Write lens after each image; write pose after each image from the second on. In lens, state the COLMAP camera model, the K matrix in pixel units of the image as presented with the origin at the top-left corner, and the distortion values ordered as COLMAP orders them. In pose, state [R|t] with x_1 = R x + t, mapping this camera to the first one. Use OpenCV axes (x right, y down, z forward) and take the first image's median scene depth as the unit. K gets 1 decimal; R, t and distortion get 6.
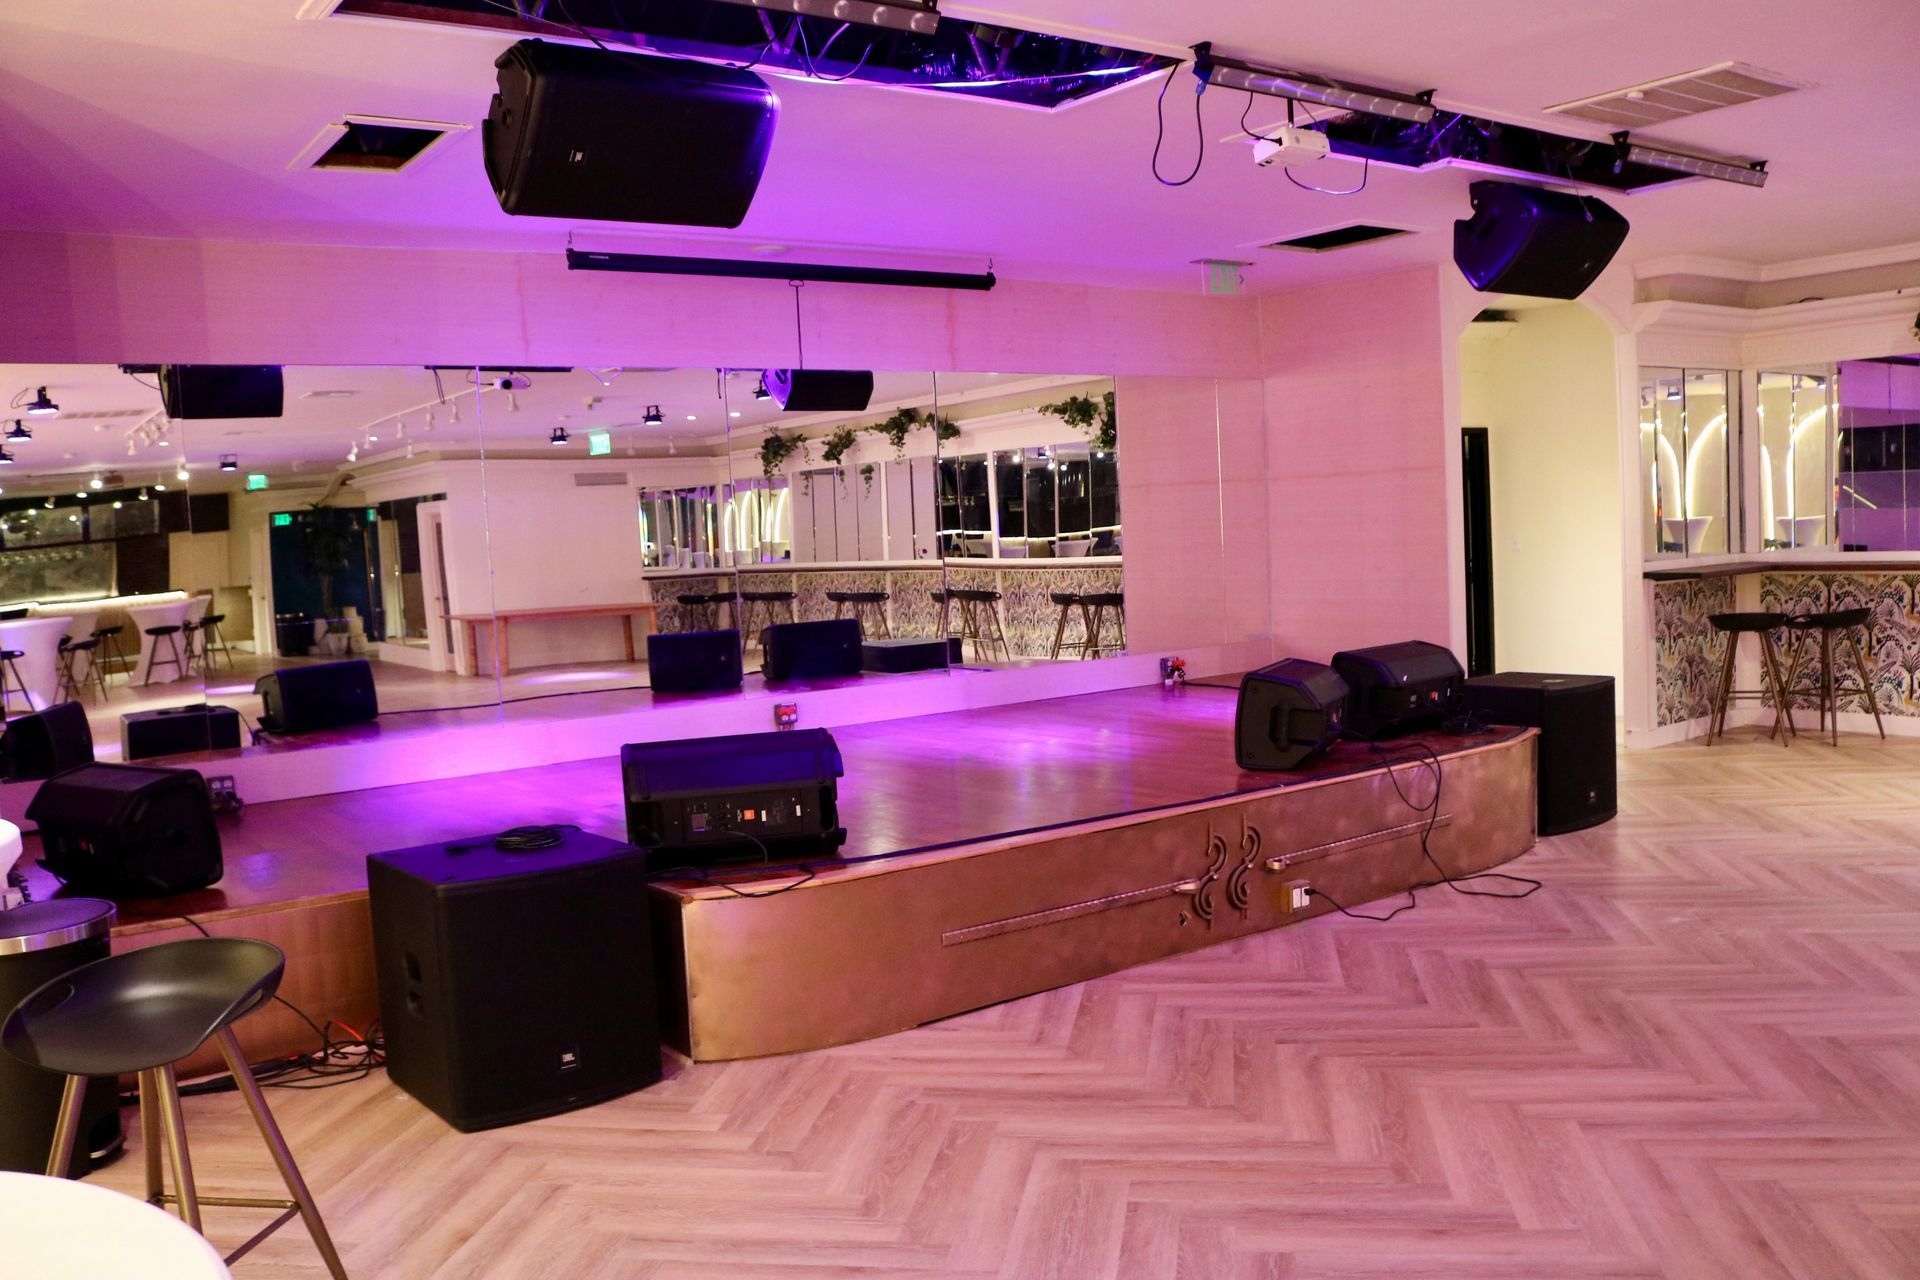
lens RADIAL K [[1571.9, 0, 960.0], [0, 1571.9, 640.0], [0, 0, 1]] dist [-0.091710, 0.007491]
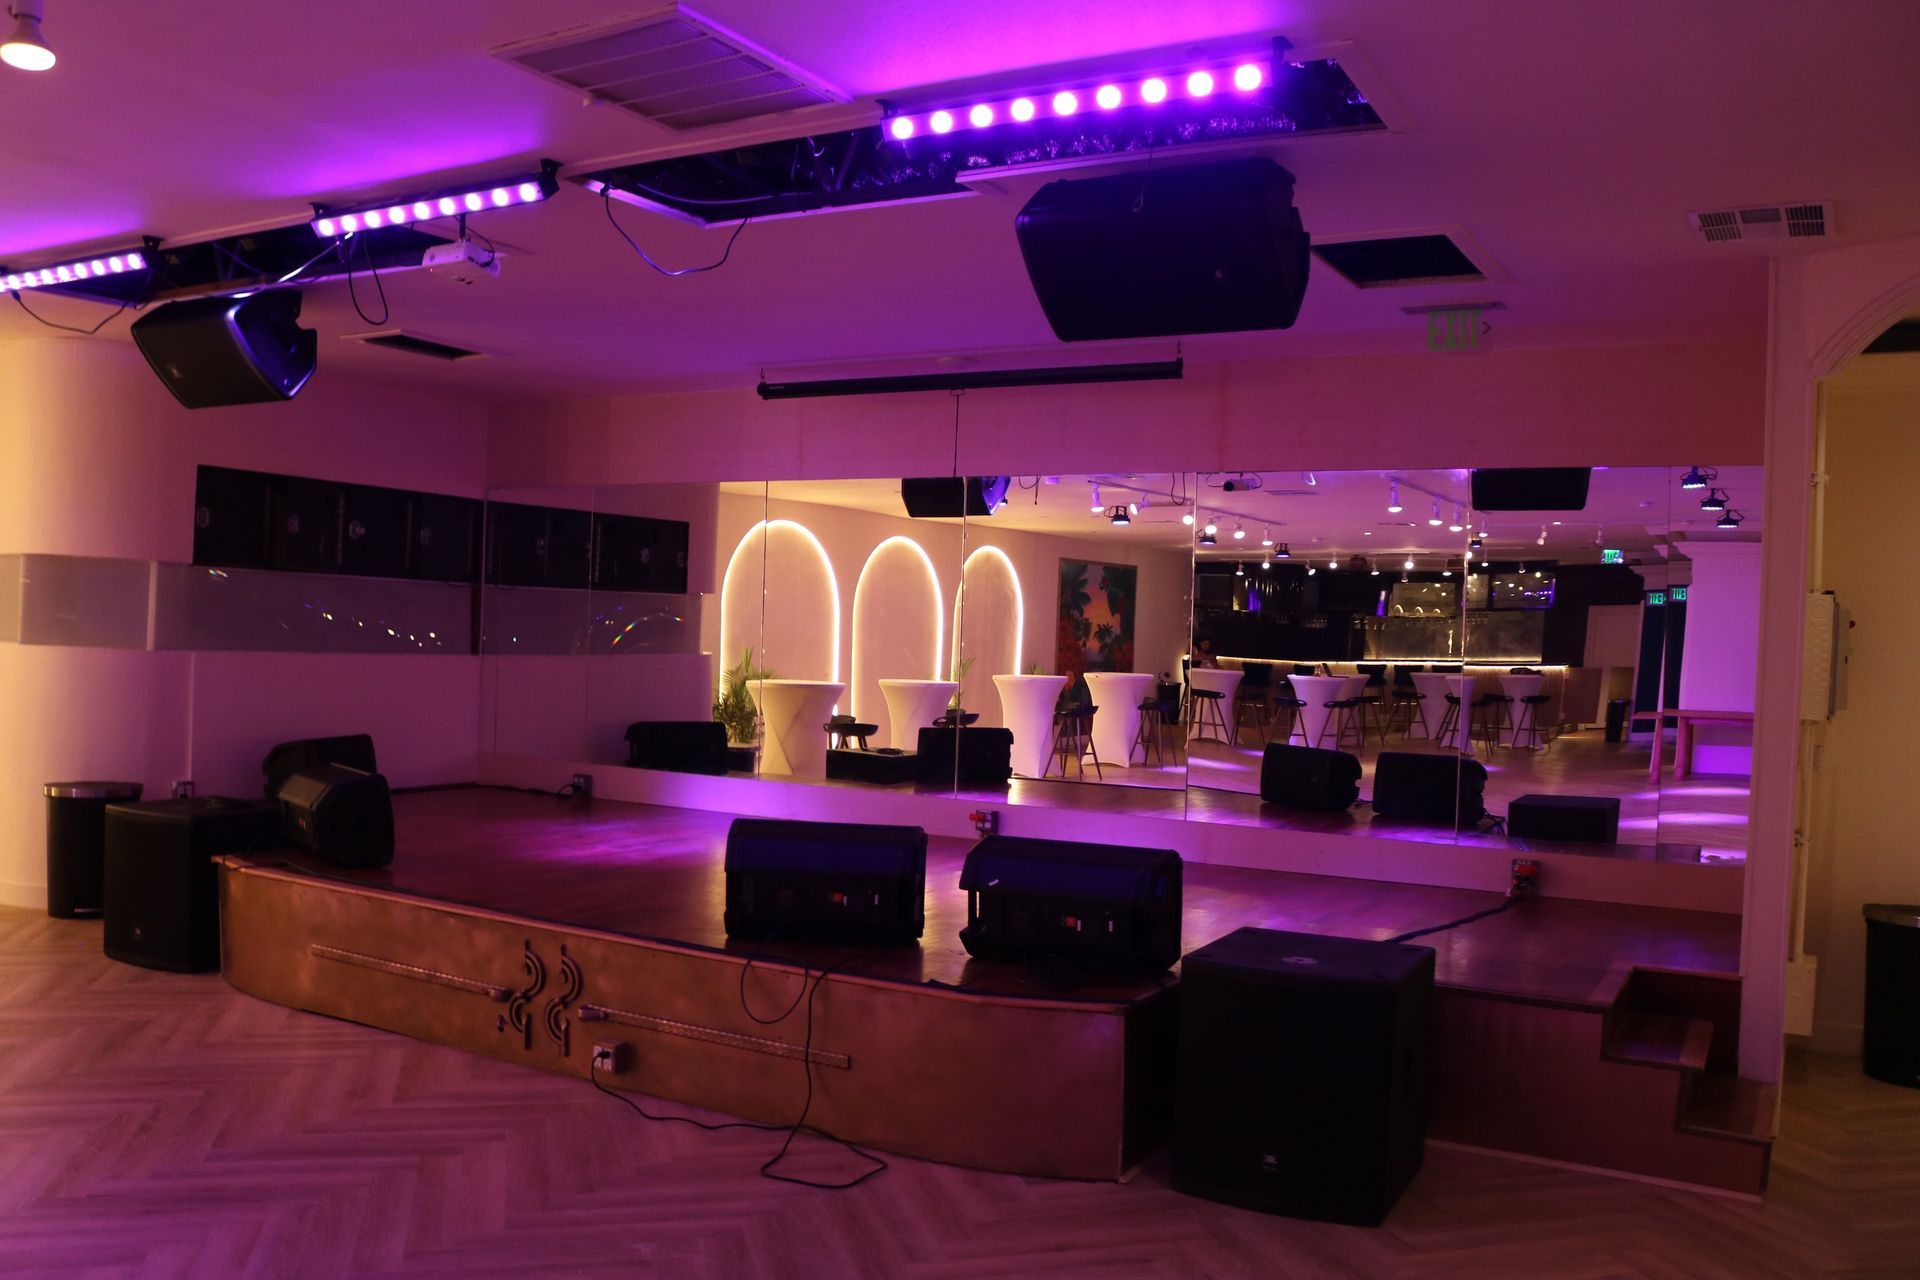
lens RADIAL K [[1571.9, 0, 960.0], [0, 1571.9, 640.0], [0, 0, 1]] dist [-0.091710, 0.007491]
pose [[0.423554, 0.071599, -0.903037, 1.244507], [-0.118313, 0.992705, 0.023215, -0.138100], [0.898112, 0.097008, 0.428935, 0.868654]]
